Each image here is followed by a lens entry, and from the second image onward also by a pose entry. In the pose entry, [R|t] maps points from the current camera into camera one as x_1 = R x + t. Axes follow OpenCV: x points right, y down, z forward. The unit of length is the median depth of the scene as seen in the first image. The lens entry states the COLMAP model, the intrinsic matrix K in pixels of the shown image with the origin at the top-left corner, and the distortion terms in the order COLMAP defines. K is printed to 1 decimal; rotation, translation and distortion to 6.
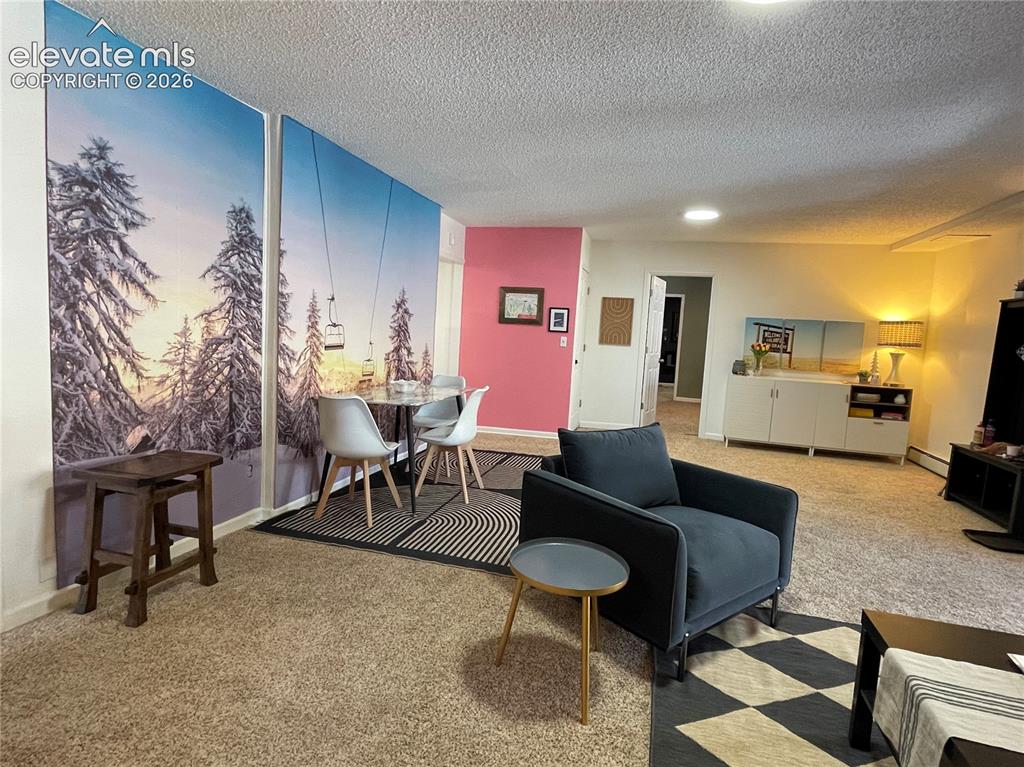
lens RADIAL K [[553.9, 0, 510.9], [0, 553.9, 379.2], [0, 0, 1]] dist [0.001948, -0.002465]
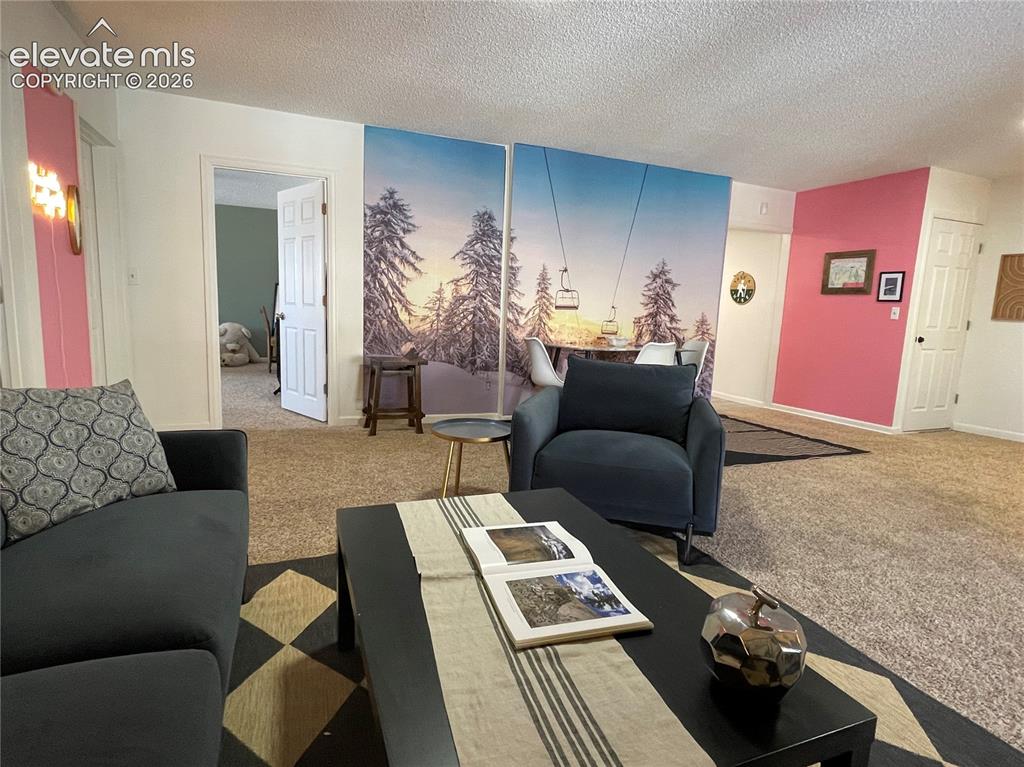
lens RADIAL K [[553.9, 0, 510.6], [0, 553.9, 379.4], [0, 0, 1]] dist [0.001948, -0.002465]
pose [[0.610817, 0.080588, -0.787660, 0.753108], [-0.082902, 0.995848, 0.037599, 0.085161], [0.787419, 0.042332, 0.614962, 0.115413]]
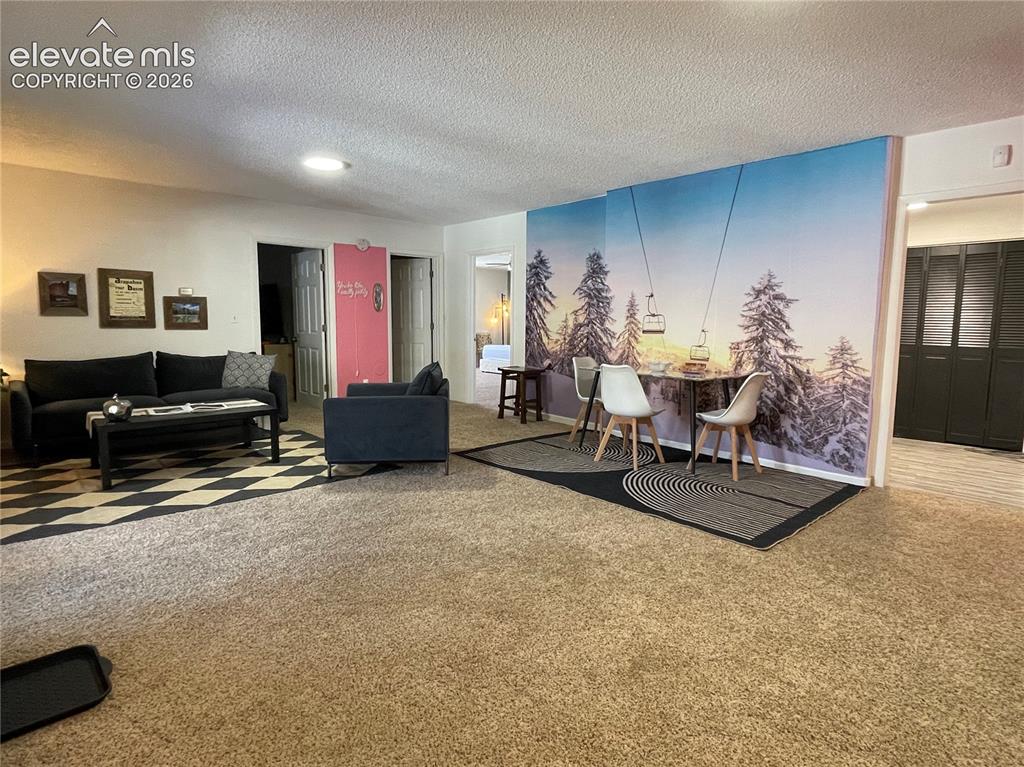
lens RADIAL K [[553.9, 0, 513.5], [0, 553.9, 374.9], [0, 0, 1]] dist [0.001948, -0.002465]
pose [[-0.526229, 0.024542, -0.849988, 1.151234], [-0.120362, 0.987370, 0.103025, -0.061199], [0.841781, 0.156521, -0.516629, 1.658302]]
